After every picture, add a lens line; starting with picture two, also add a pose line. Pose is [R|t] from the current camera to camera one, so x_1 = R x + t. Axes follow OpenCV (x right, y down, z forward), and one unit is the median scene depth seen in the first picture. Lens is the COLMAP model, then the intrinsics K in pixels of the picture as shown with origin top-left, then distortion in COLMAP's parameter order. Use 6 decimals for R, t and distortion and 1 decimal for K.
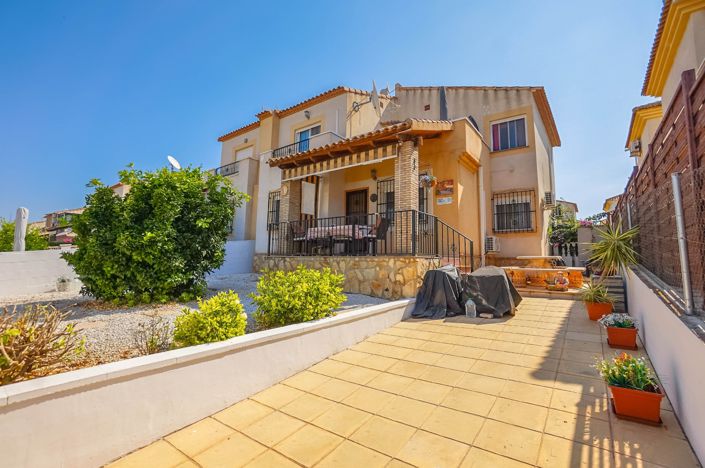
lens RADIAL K [[311.2, 0, 352.9], [0, 311.2, 217.3], [0, 0, 1]] dist [-0.036820, 0.000413]
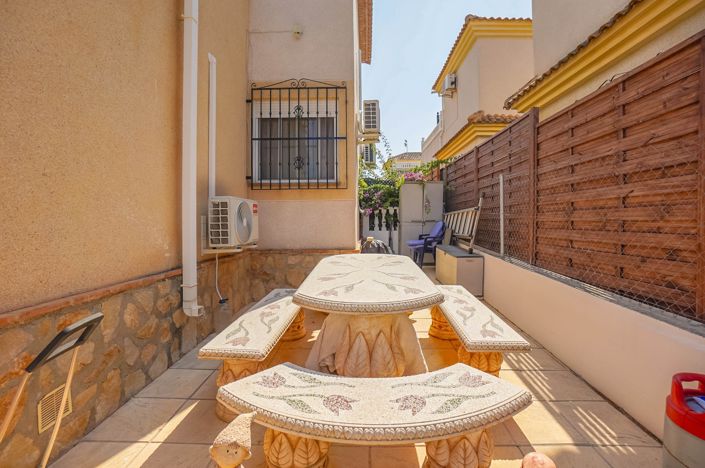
lens RADIAL K [[311.2, 0, 352.9], [0, 311.2, 217.3], [0, 0, 1]] dist [-0.036820, 0.000413]
pose [[0.809103, -0.034834, 0.586633, 0.329196], [-0.046163, 0.991390, 0.122538, 0.032574], [-0.585850, -0.126227, 0.800529, 0.603587]]
